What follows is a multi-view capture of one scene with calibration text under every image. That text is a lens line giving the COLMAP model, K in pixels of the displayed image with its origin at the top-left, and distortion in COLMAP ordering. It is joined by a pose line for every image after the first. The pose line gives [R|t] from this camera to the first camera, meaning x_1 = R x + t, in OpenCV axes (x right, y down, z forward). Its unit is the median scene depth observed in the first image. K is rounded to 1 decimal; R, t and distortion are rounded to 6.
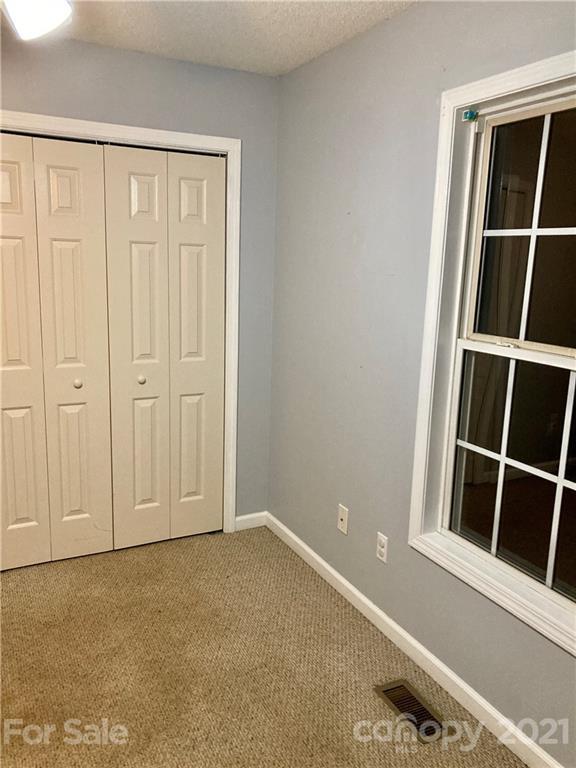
lens RADIAL K [[632.7, 0, 274.7], [0, 632.7, 362.5], [0, 0, 1]] dist [0.023448, 0.005705]
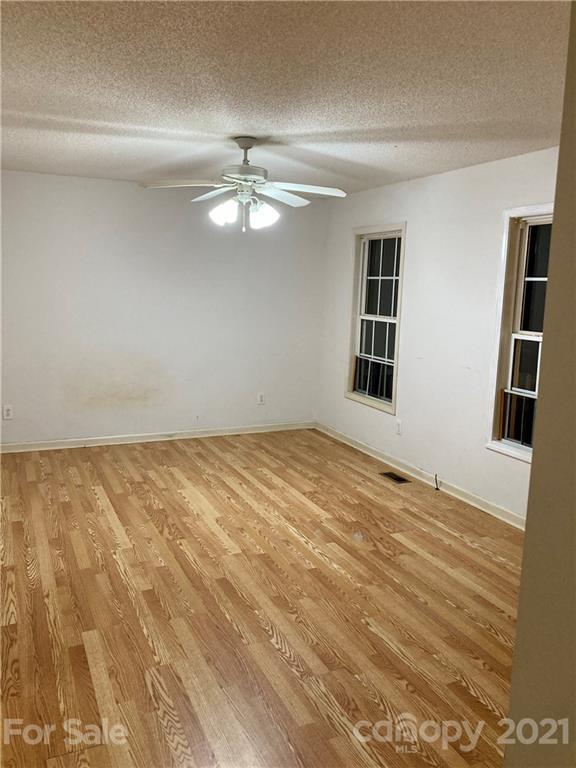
lens RADIAL K [[632.7, 0, 291.4], [0, 632.7, 382.8], [0, 0, 1]] dist [0.023448, 0.005705]
pose [[0.999251, 0.024882, -0.029623, -0.336797], [-0.025801, 0.999184, -0.031060, 0.198530], [0.028826, 0.031801, 0.999078, -0.989723]]
